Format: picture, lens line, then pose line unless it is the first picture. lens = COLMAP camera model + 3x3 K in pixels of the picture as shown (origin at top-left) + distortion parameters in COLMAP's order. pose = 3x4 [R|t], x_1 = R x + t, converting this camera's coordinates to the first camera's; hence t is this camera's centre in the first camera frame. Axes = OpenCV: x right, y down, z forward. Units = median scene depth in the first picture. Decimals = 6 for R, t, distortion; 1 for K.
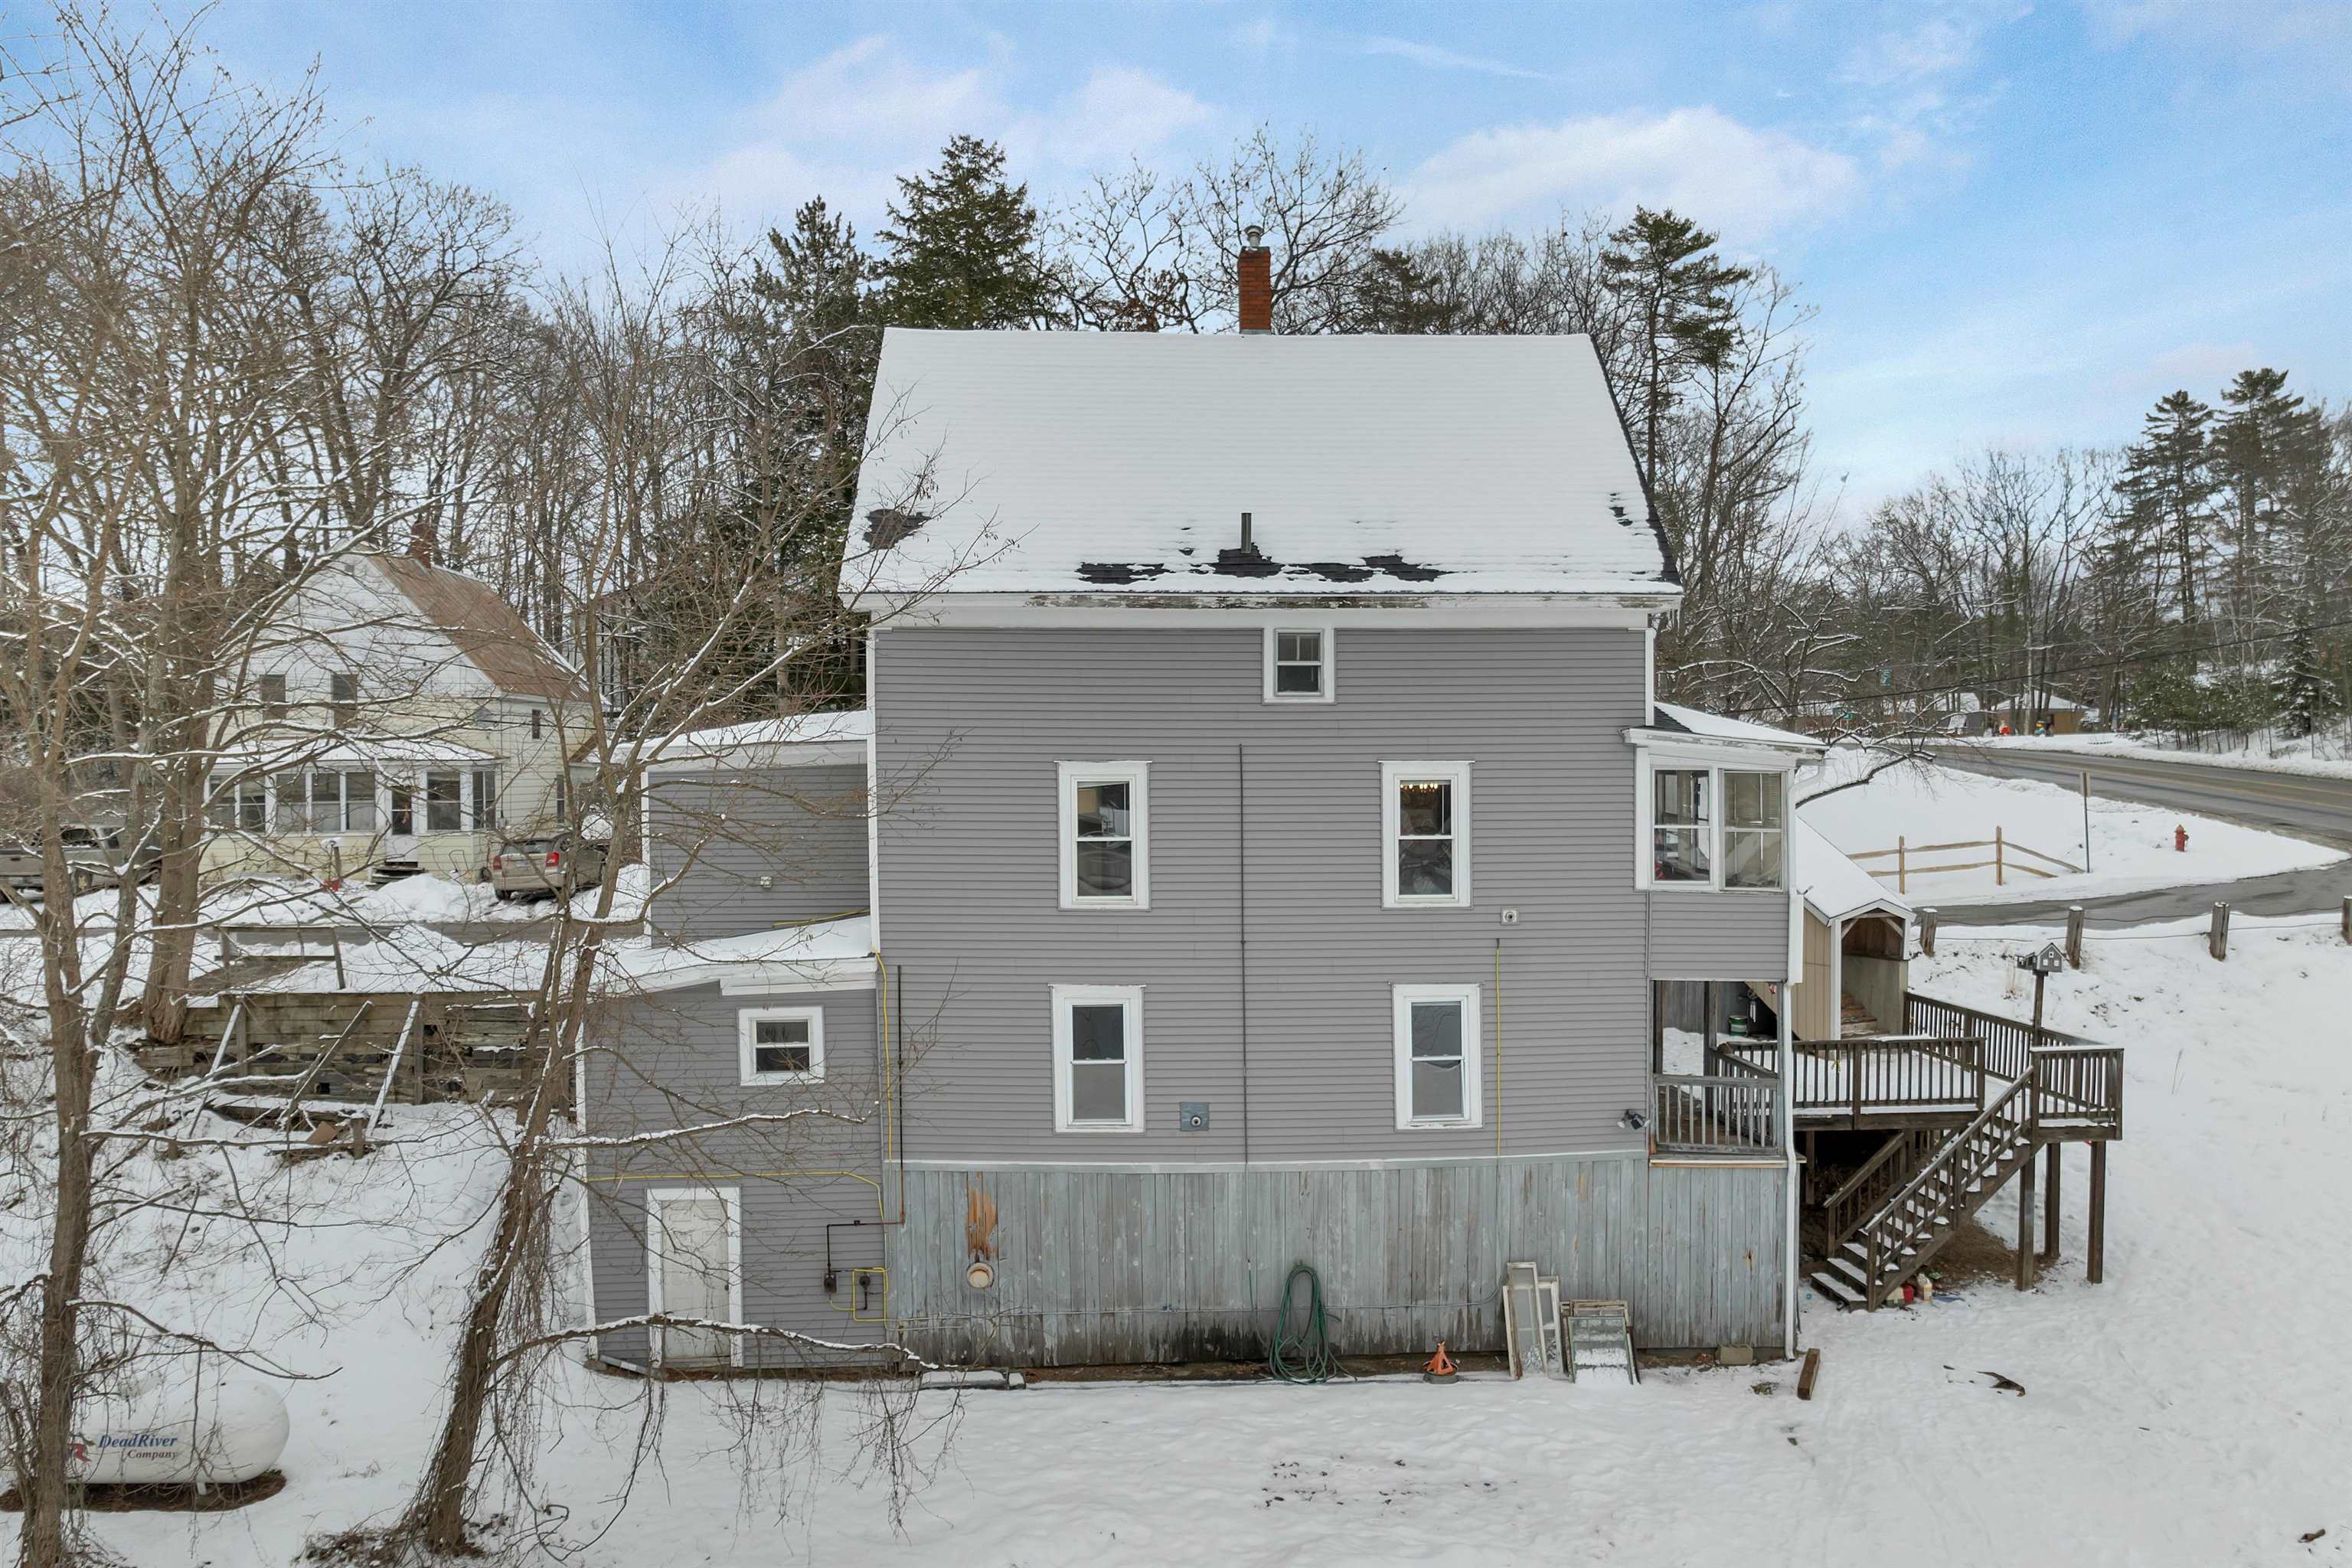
lens RADIAL K [[1648.4, 0, 1176.0], [0, 1648.4, 784.0], [0, 0, 1]] dist [-0.040746, -0.001527]
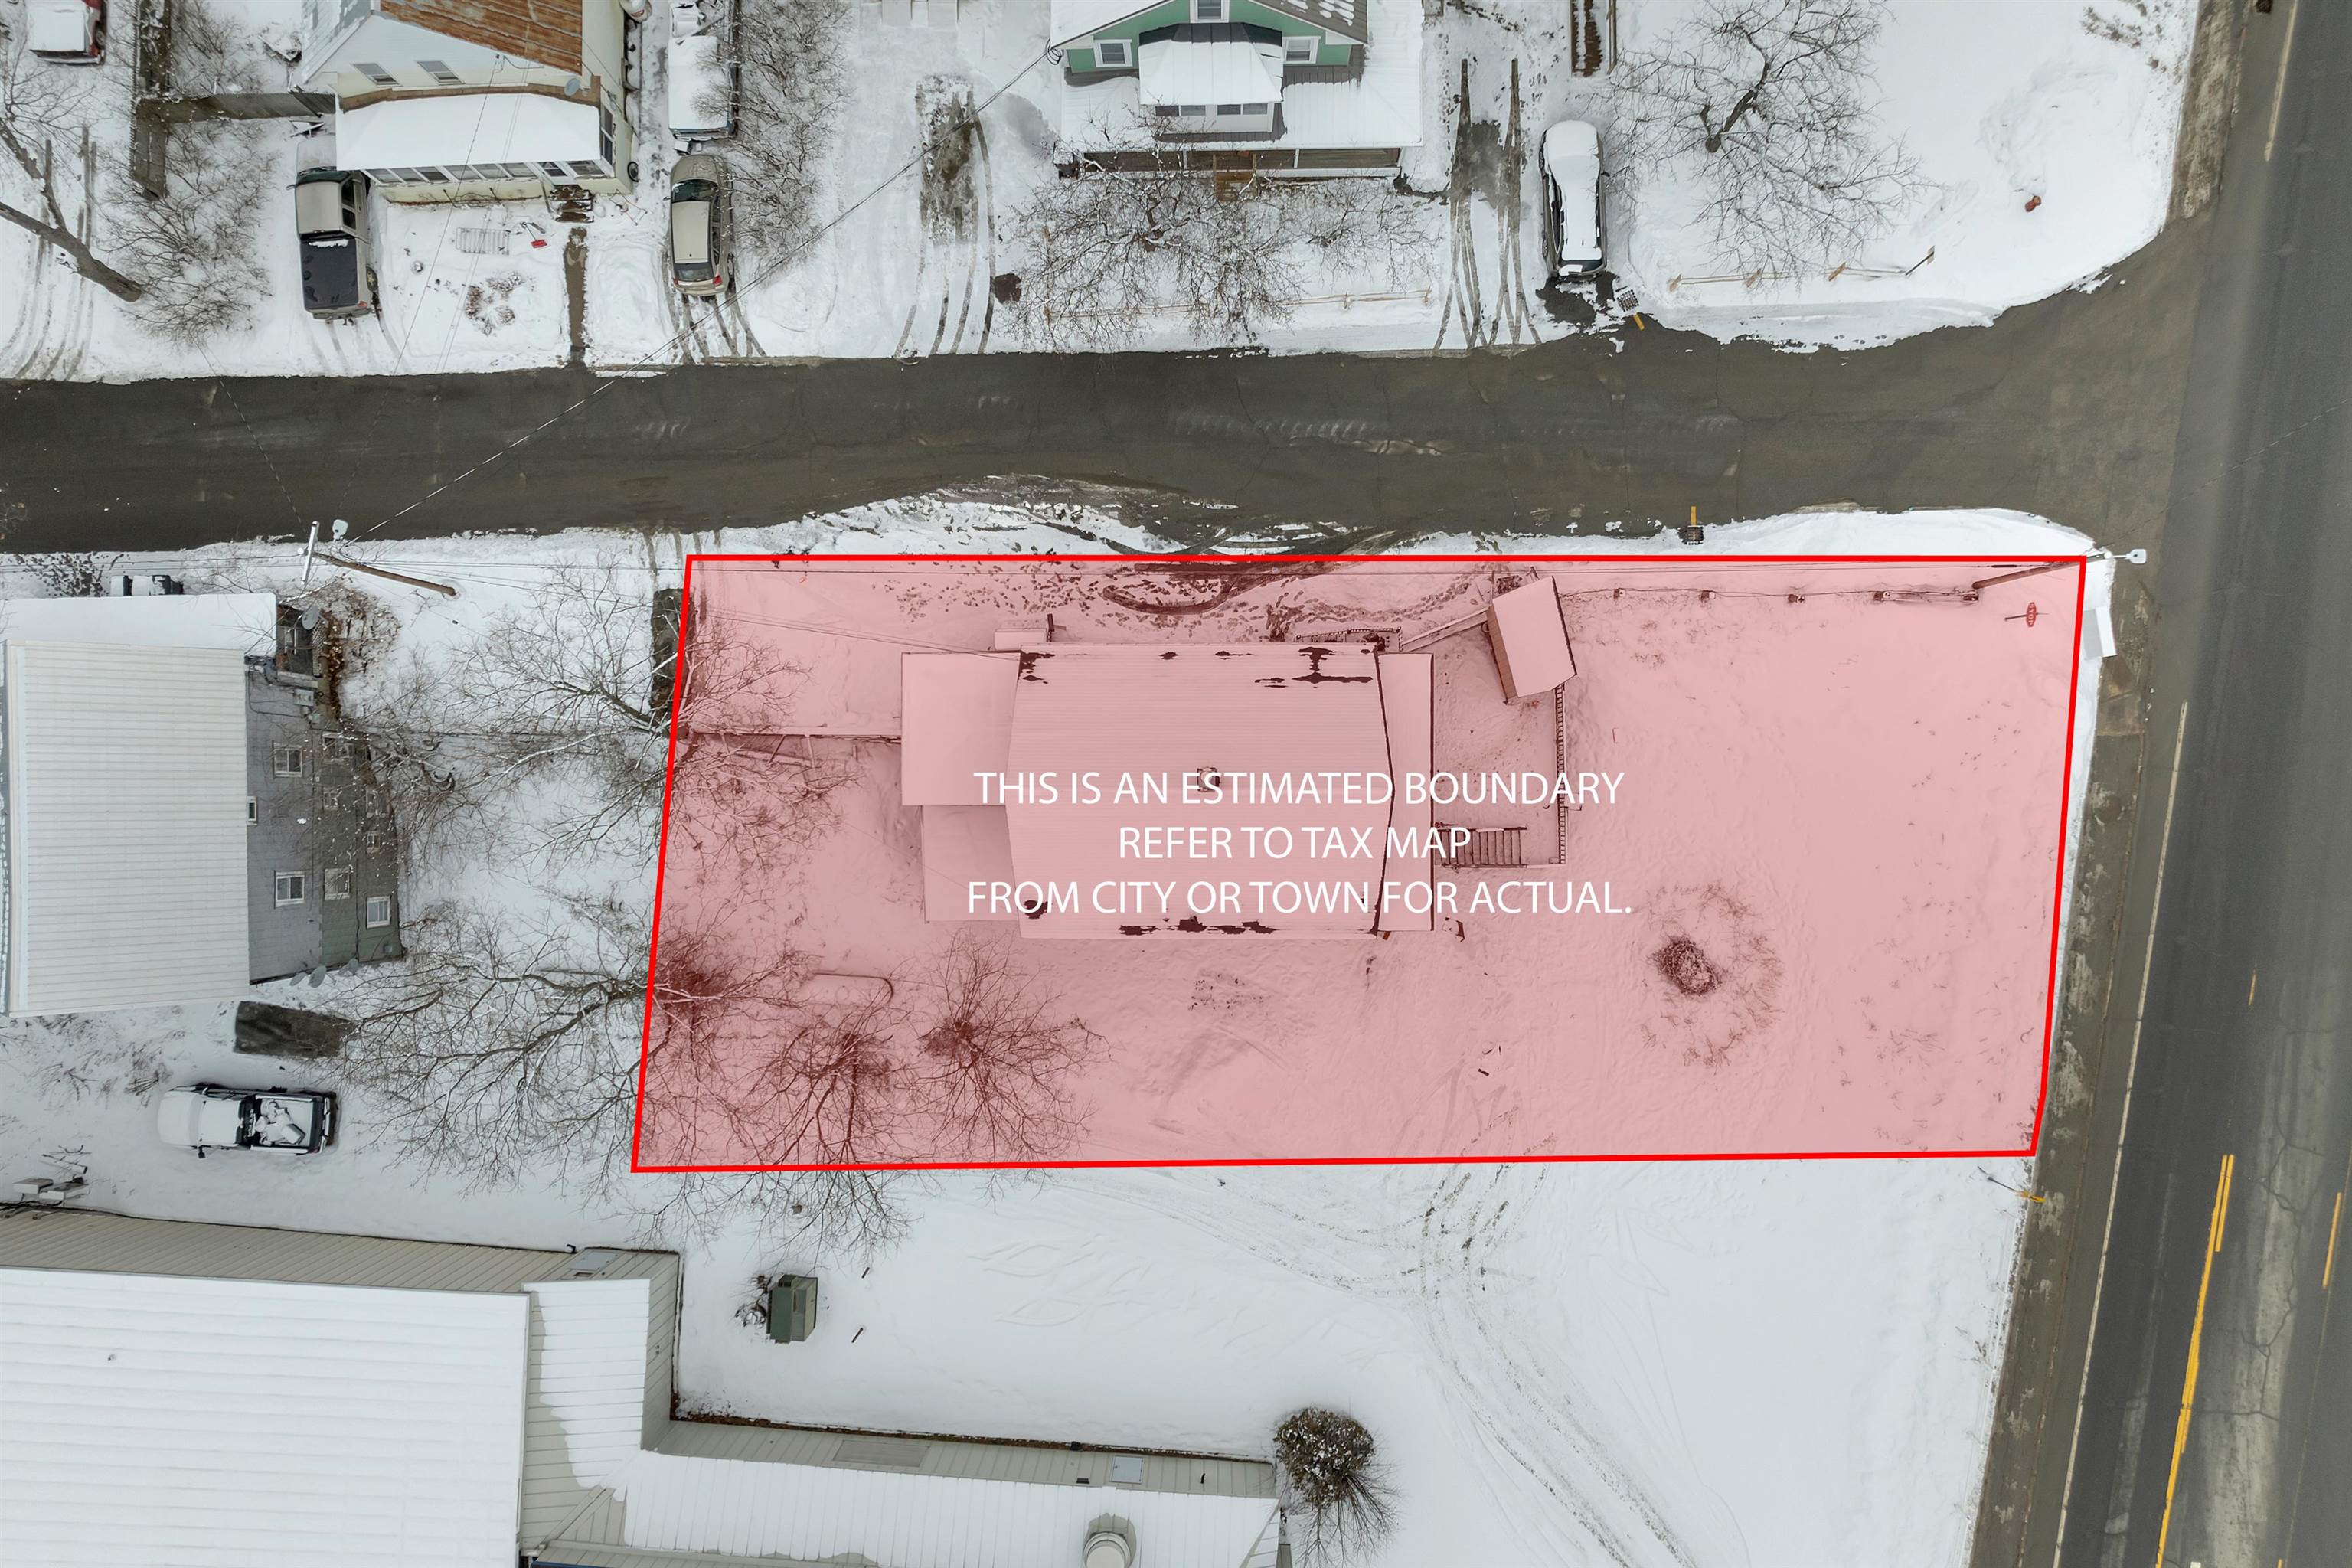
lens RADIAL K [[1648.4, 0, 1176.0], [0, 1648.4, 784.0], [0, 0, 1]] dist [-0.040746, -0.001527]
pose [[0.999194, 0.036218, -0.017288, 0.055705], [0.015937, 0.037263, 0.999178, -2.549594], [0.036832, -0.998649, 0.036656, 1.148406]]
